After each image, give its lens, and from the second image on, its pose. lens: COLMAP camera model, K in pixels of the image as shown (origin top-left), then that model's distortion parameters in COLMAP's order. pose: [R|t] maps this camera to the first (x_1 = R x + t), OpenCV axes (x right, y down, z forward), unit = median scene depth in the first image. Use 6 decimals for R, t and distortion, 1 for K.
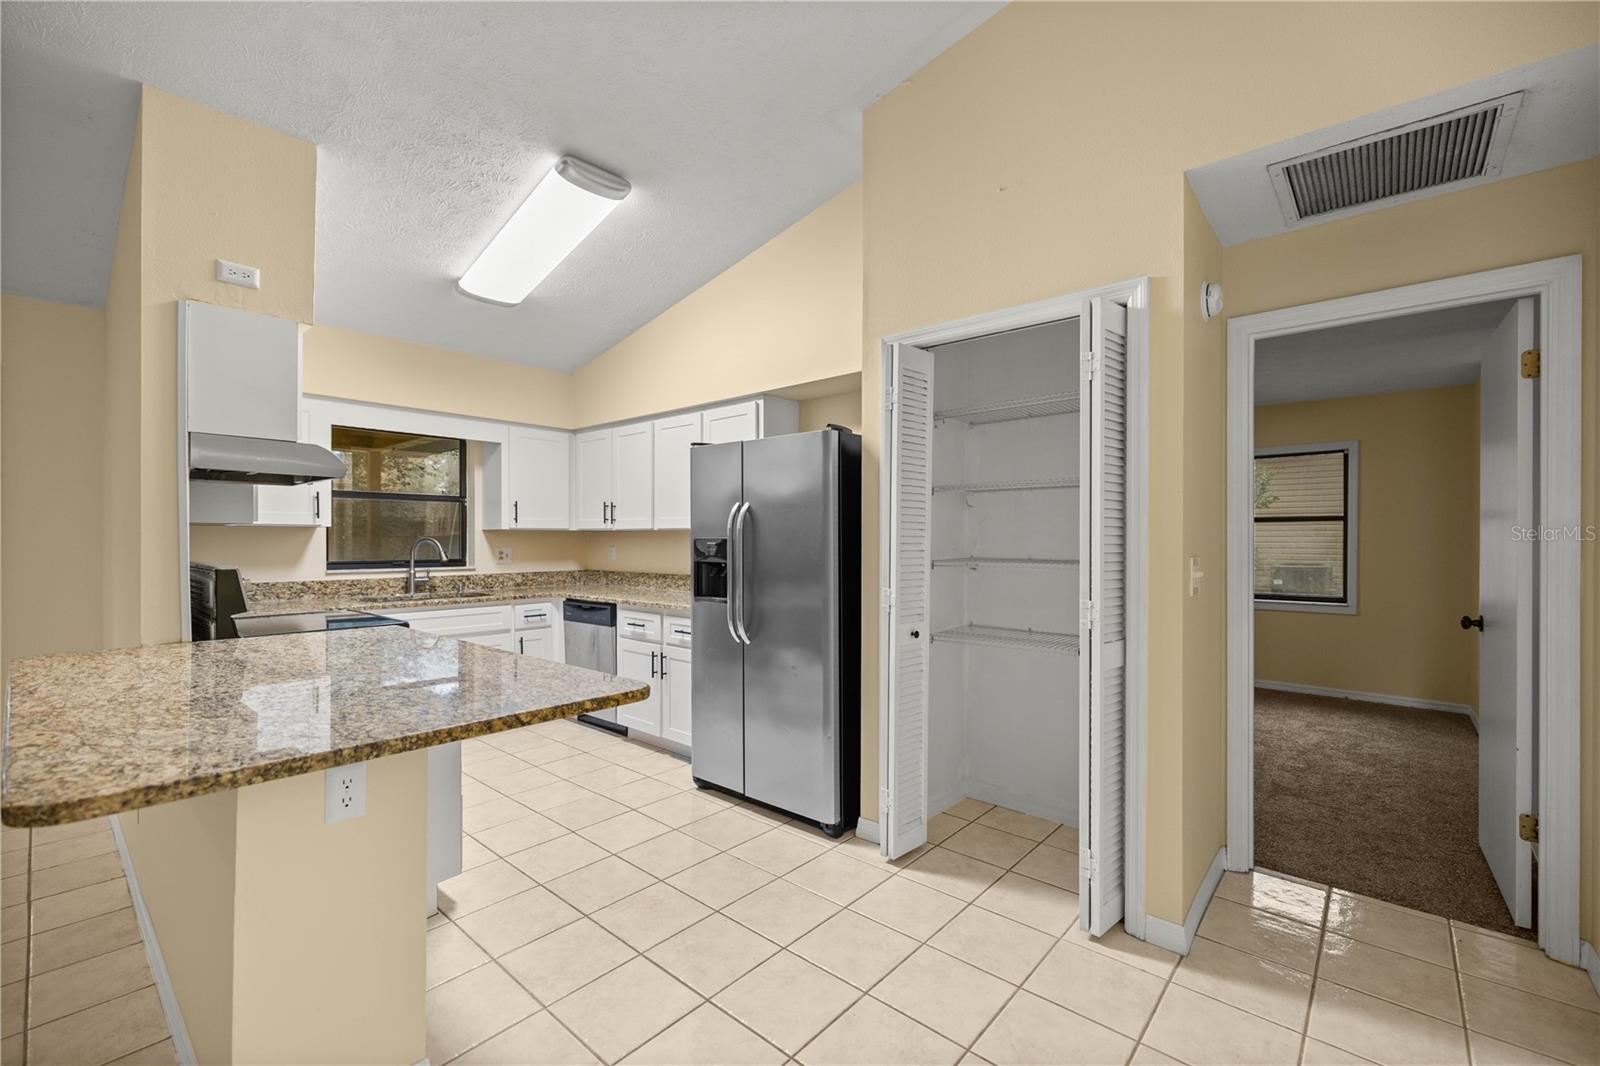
lens RADIAL K [[681.1, 0, 785.4], [0, 681.1, 546.6], [0, 0, 1]] dist [0.004024, -0.000296]
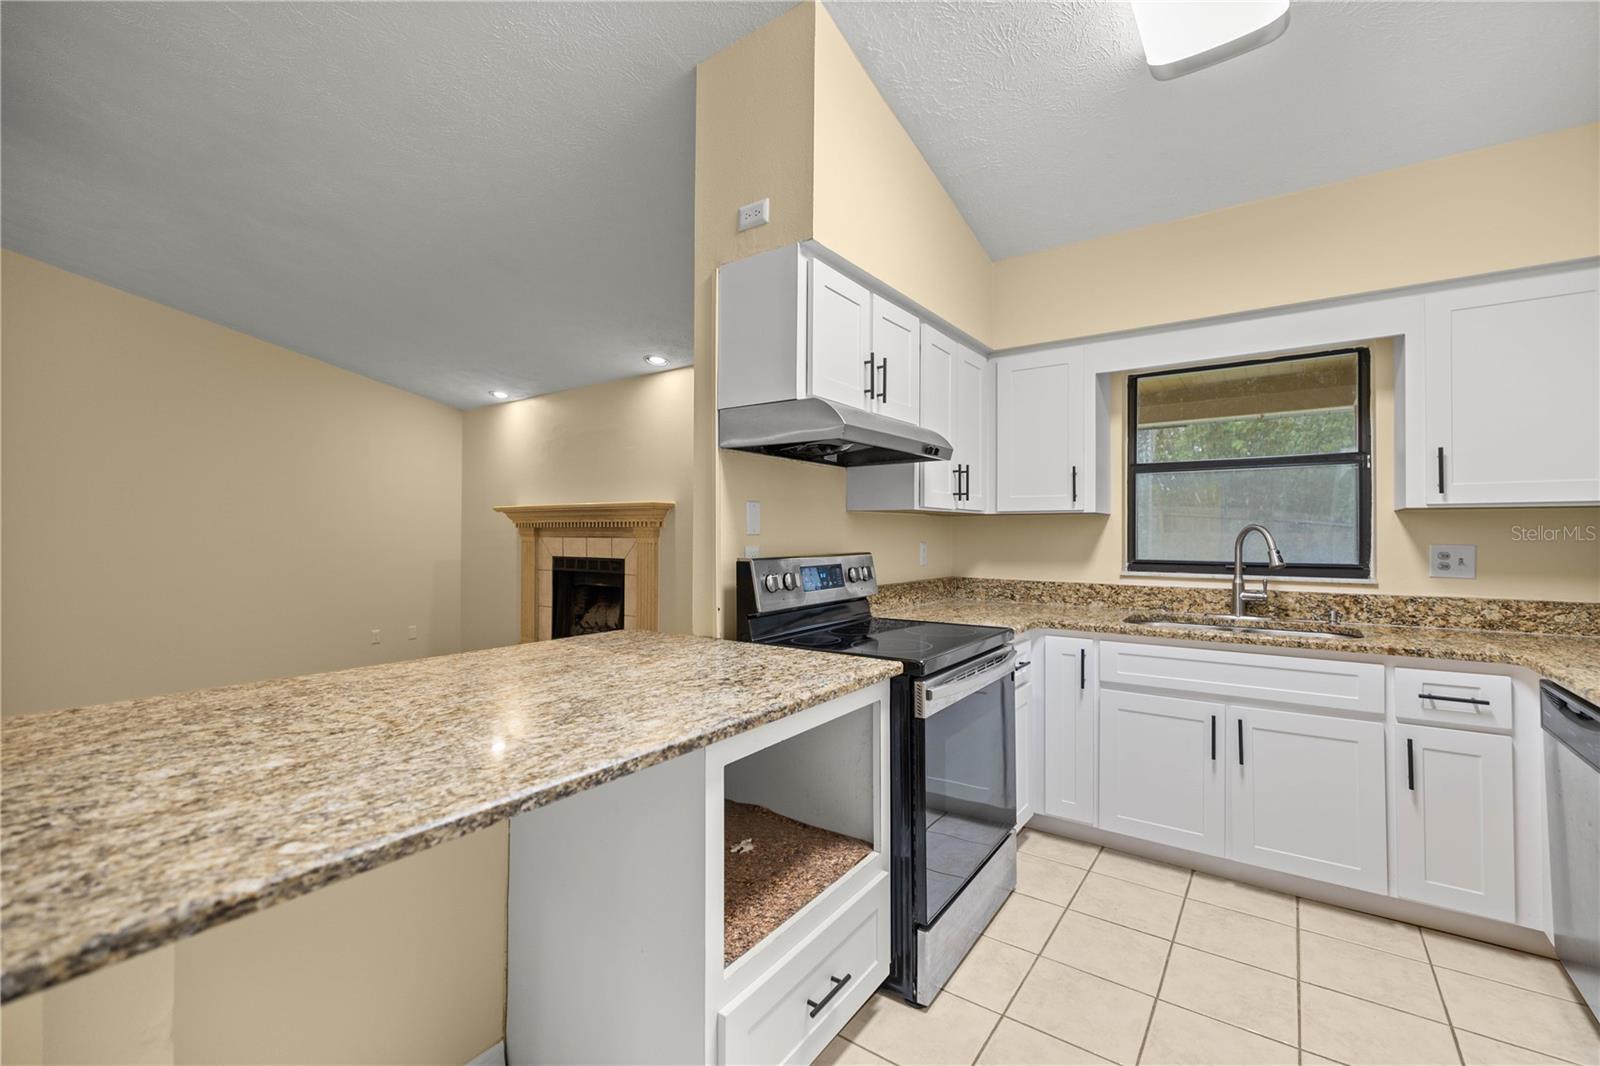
lens RADIAL K [[681.1, 0, 805.0], [0, 681.1, 515.0], [0, 0, 1]] dist [0.004024, -0.000296]
pose [[0.128099, -0.029508, -0.991322, 0.025298], [-0.013250, 0.999417, -0.031462, 0.001411], [0.991673, 0.017165, 0.127633, 0.576990]]
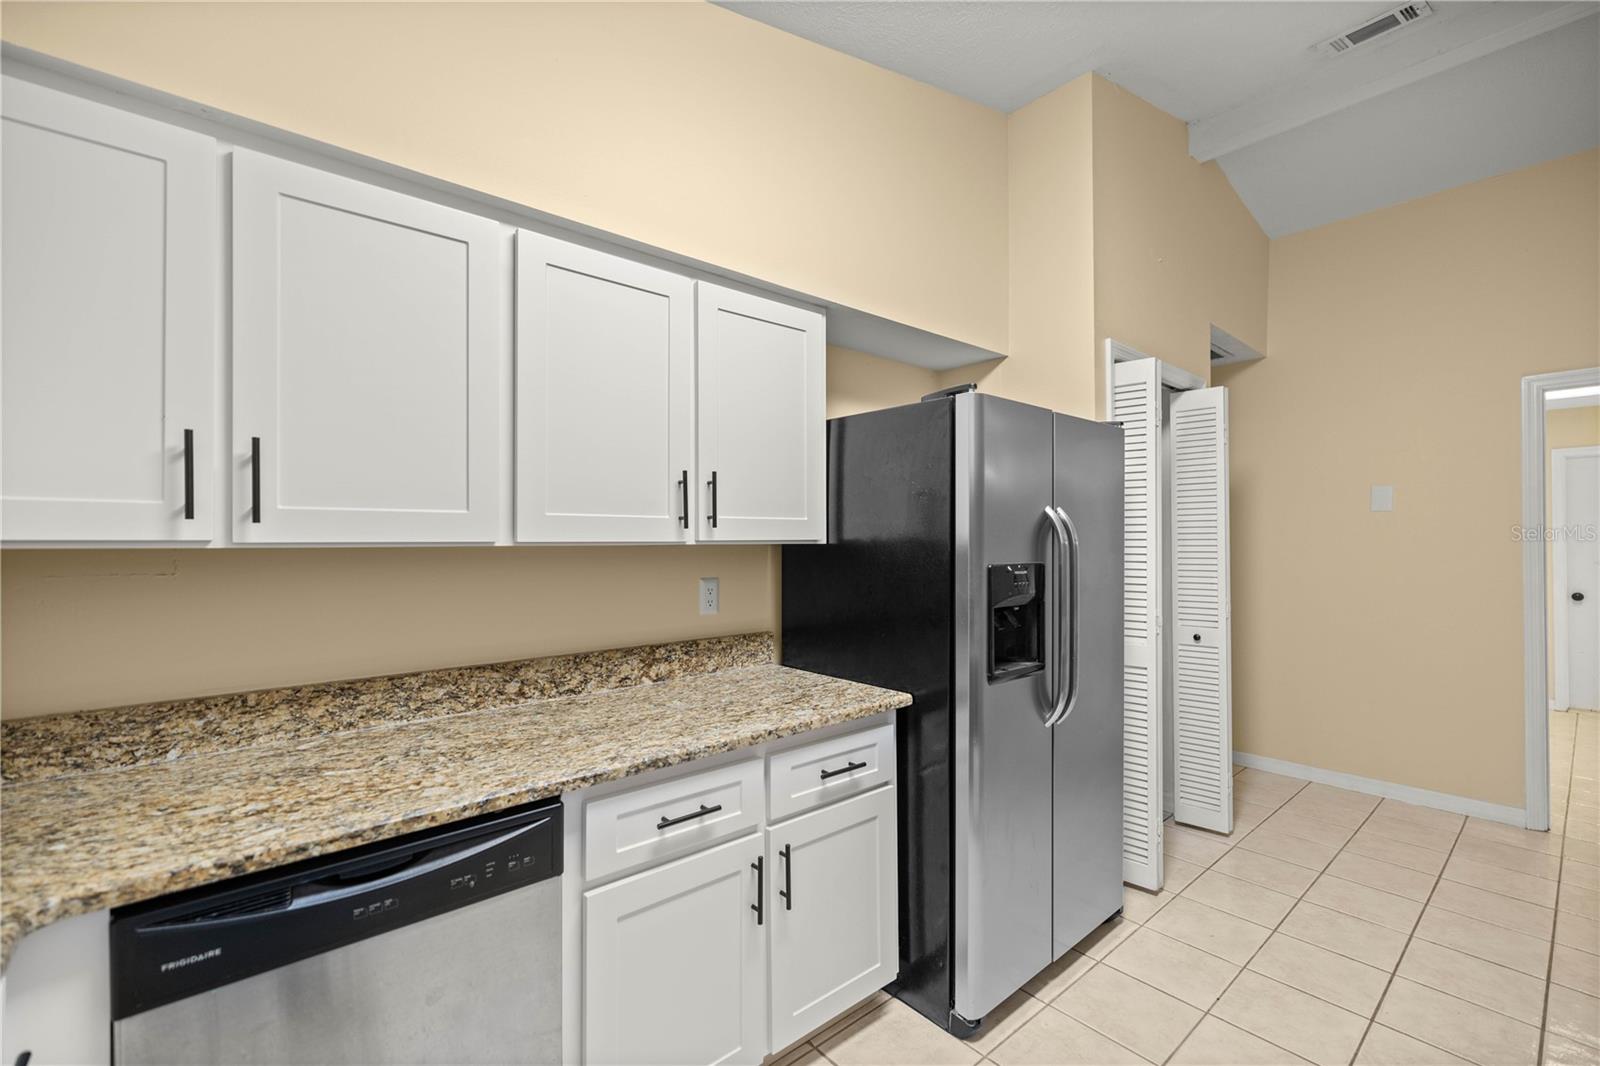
lens RADIAL K [[681.1, 0, 798.3], [0, 681.1, 531.0], [0, 0, 1]] dist [0.004024, -0.000296]
pose [[0.114305, 0.003435, 0.993440, -0.558742], [0.013604, 0.999895, -0.005023, -0.030779], [-0.993353, 0.014089, 0.114247, 0.887823]]
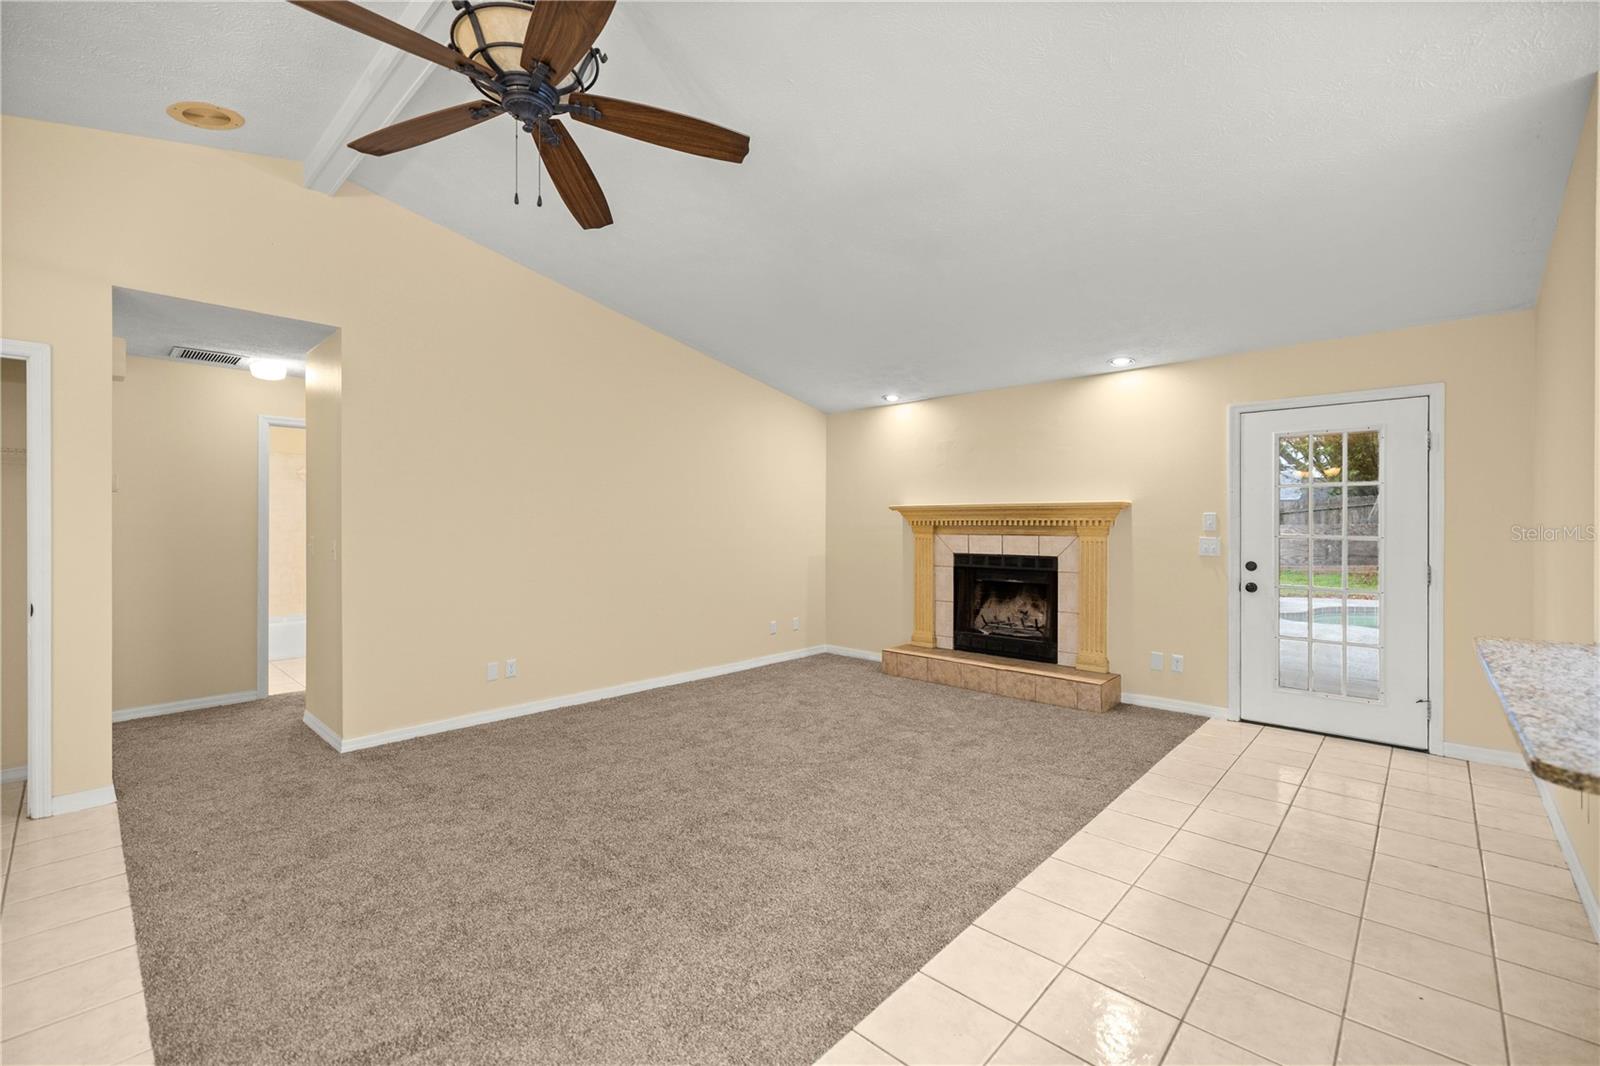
lens RADIAL K [[681.1, 0, 799.6], [0, 681.1, 520.1], [0, 0, 1]] dist [0.004024, -0.000296]
pose [[-0.002119, -0.006693, -0.999975, 0.026796], [-0.009410, 0.999933, -0.006673, -0.008838], [0.999953, 0.009396, -0.002182, -0.075109]]
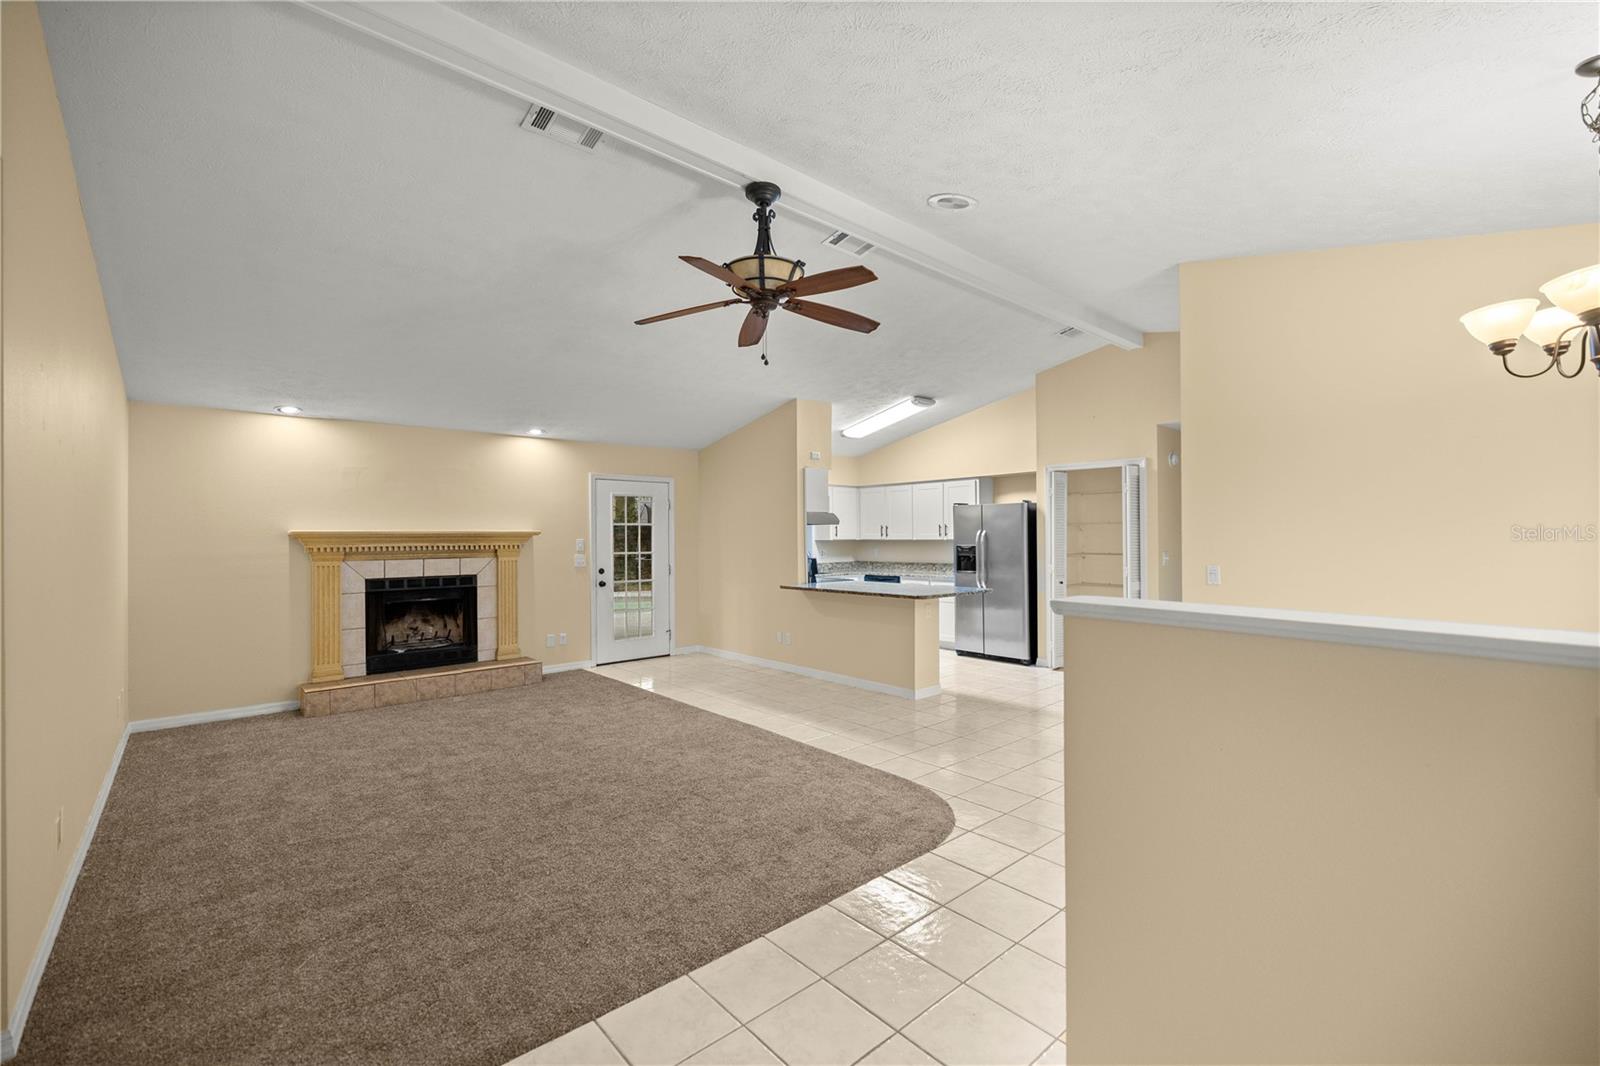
lens RADIAL K [[681.1, 0, 801.9], [0, 681.1, 537.2], [0, 0, 1]] dist [0.004024, -0.000296]
pose [[0.995056, -0.009542, -0.098857, -0.348883], [0.008684, 0.999921, -0.009106, -0.019187], [0.098936, 0.008202, 0.995060, -1.098207]]
